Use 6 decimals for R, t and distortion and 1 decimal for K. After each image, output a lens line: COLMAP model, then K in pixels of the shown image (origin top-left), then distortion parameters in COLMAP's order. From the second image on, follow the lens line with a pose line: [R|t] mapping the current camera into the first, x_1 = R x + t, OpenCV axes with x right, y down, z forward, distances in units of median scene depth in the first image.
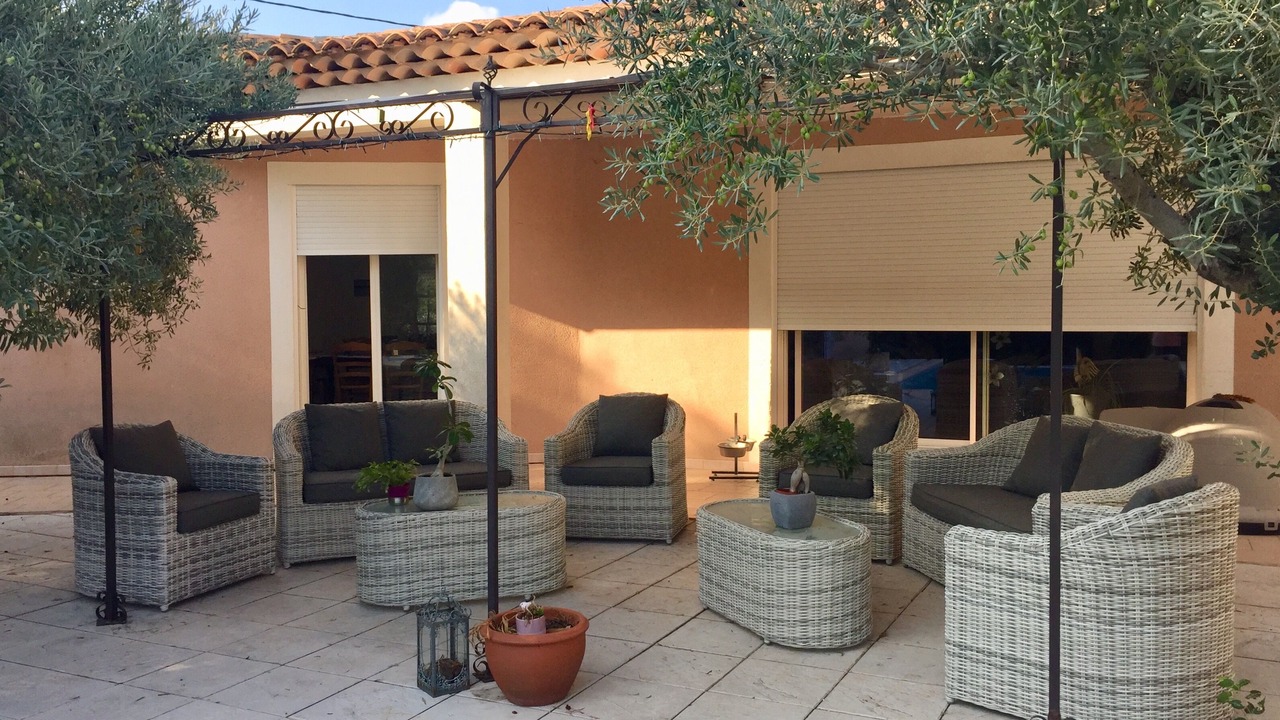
lens RADIAL K [[1107.8, 0, 640.0], [0, 1107.8, 360.0], [0, 0, 1]] dist [0.008789, 0.006584]
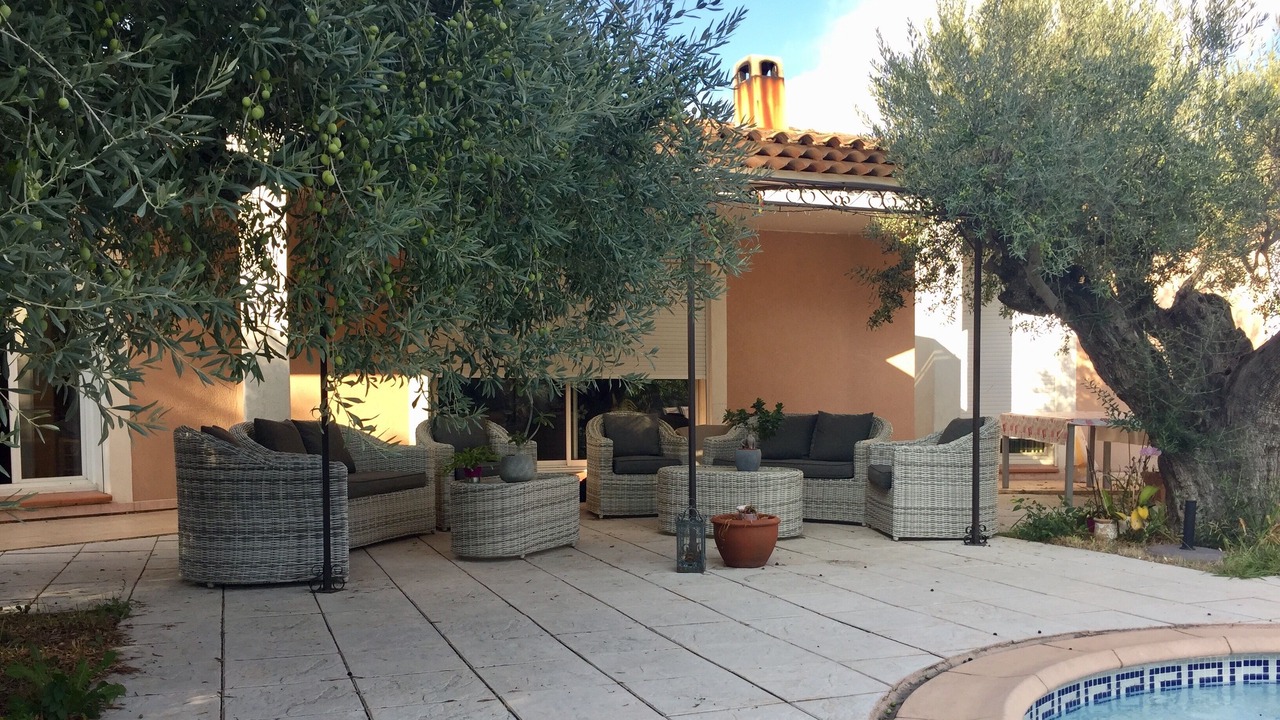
lens RADIAL K [[1107.8, 0, 640.0], [0, 1107.8, 360.0], [0, 0, 1]] dist [0.008789, 0.006584]
pose [[0.687502, 0.032292, 0.725465, -1.067969], [0.035770, 0.996292, -0.078245, 0.103642], [-0.725301, 0.079743, 0.683797, 0.005805]]
